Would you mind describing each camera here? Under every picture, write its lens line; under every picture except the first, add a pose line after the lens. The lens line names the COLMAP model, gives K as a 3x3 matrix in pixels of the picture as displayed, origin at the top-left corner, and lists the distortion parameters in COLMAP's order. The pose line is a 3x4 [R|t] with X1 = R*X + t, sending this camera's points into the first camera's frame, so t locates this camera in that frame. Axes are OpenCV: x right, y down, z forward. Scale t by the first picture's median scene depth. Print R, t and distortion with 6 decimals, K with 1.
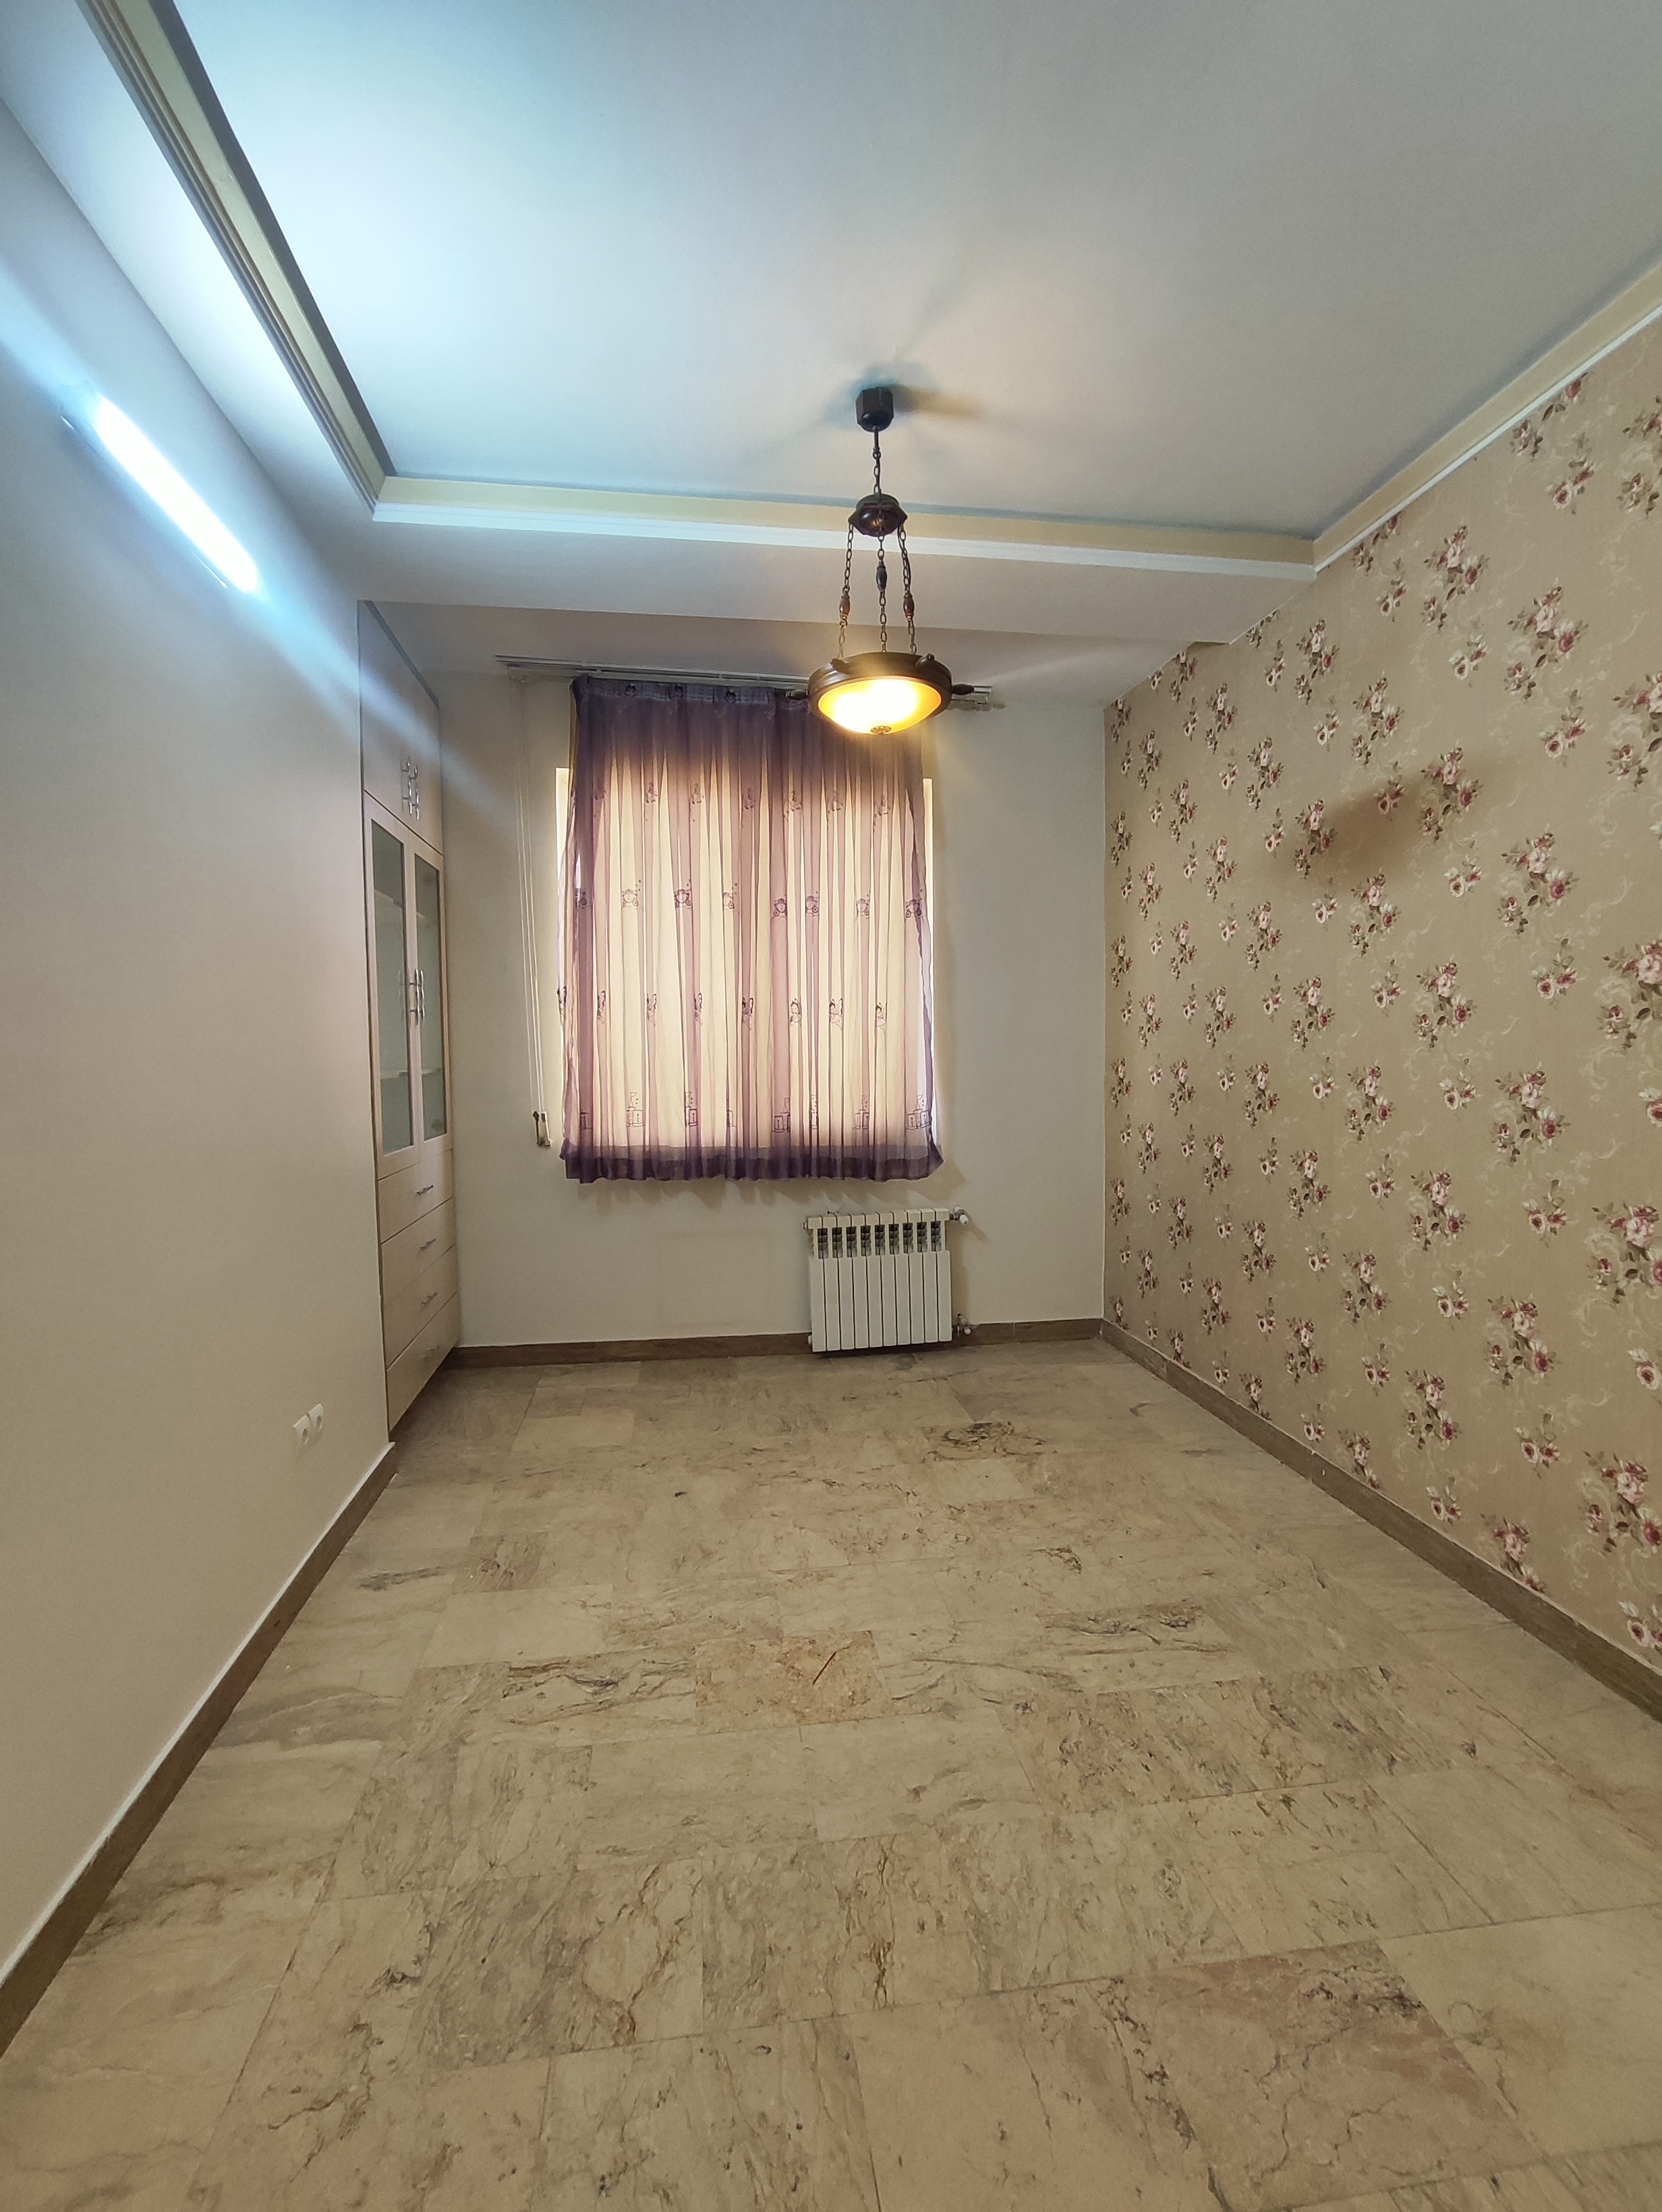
lens RADIAL K [[992.5, 0, 827.5], [0, 992.5, 1106.8], [0, 0, 1]] dist [0.021447, 0.001286]
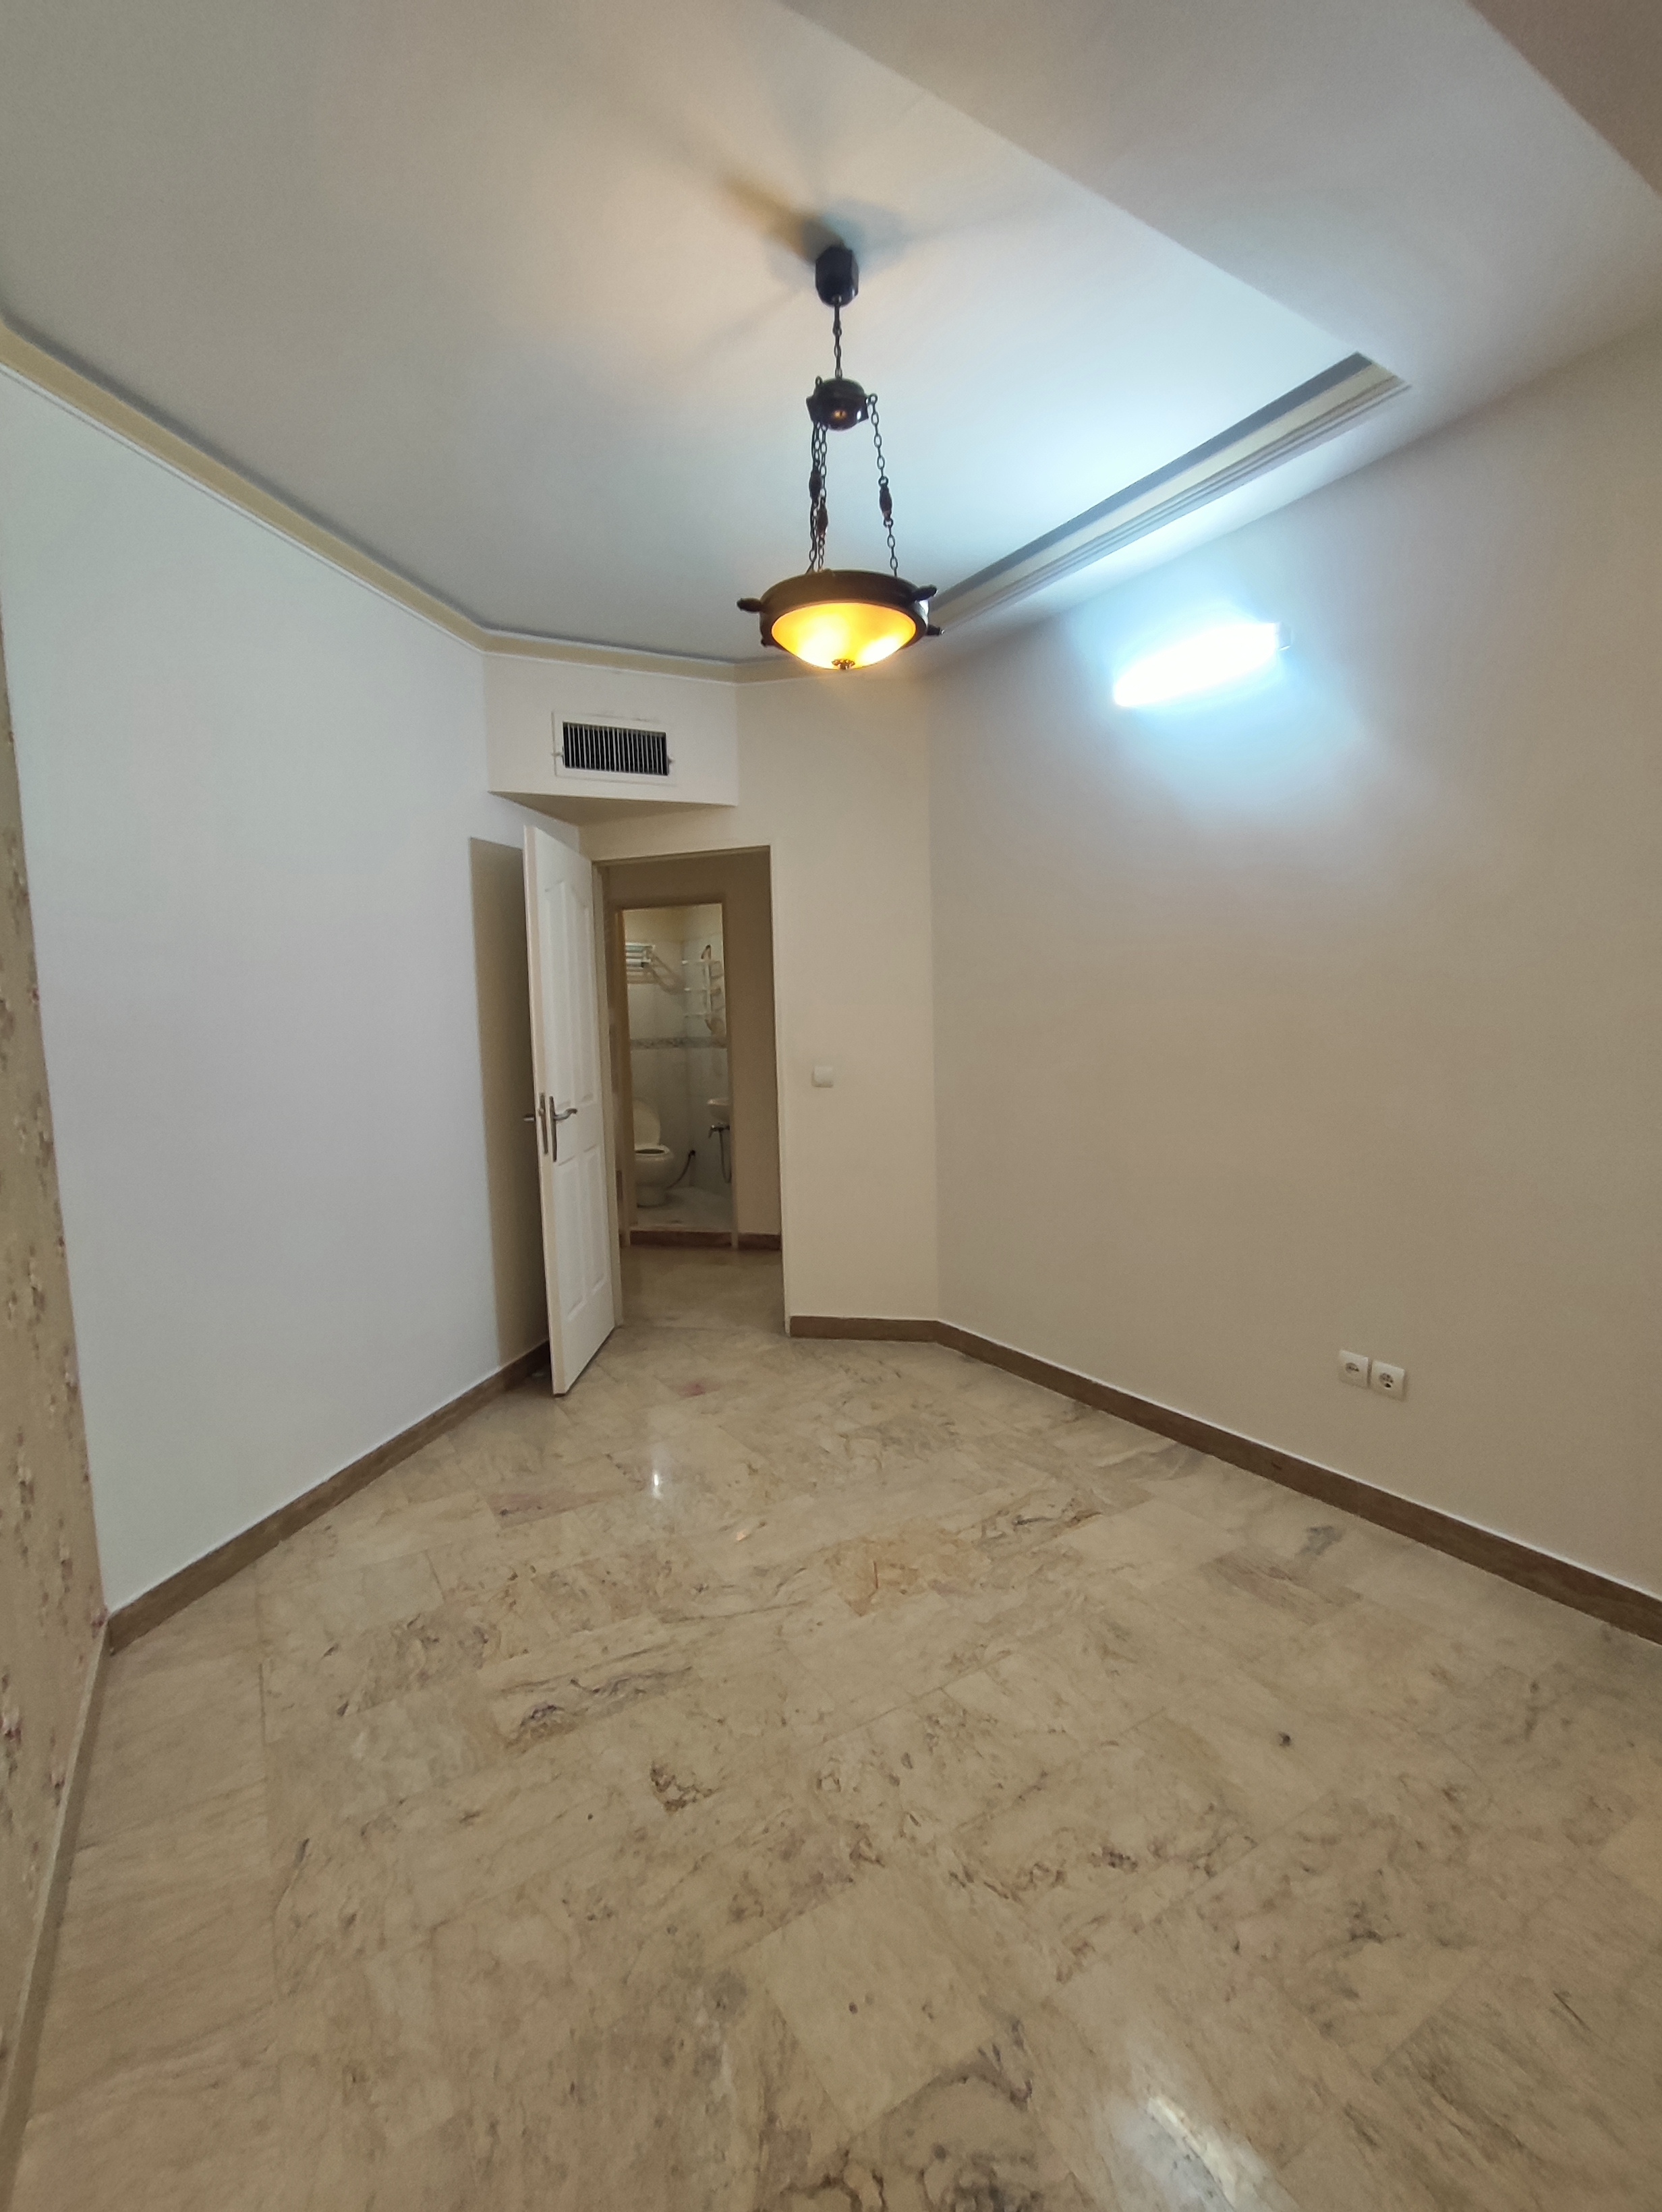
lens RADIAL K [[992.5, 0, 832.7], [0, 992.5, 1103.1], [0, 0, 1]] dist [0.021447, 0.001286]
pose [[-0.913906, 0.070417, -0.399772, 0.450280], [0.014739, 0.989946, 0.140677, -0.131338], [0.405659, 0.122674, -0.905755, 1.905488]]
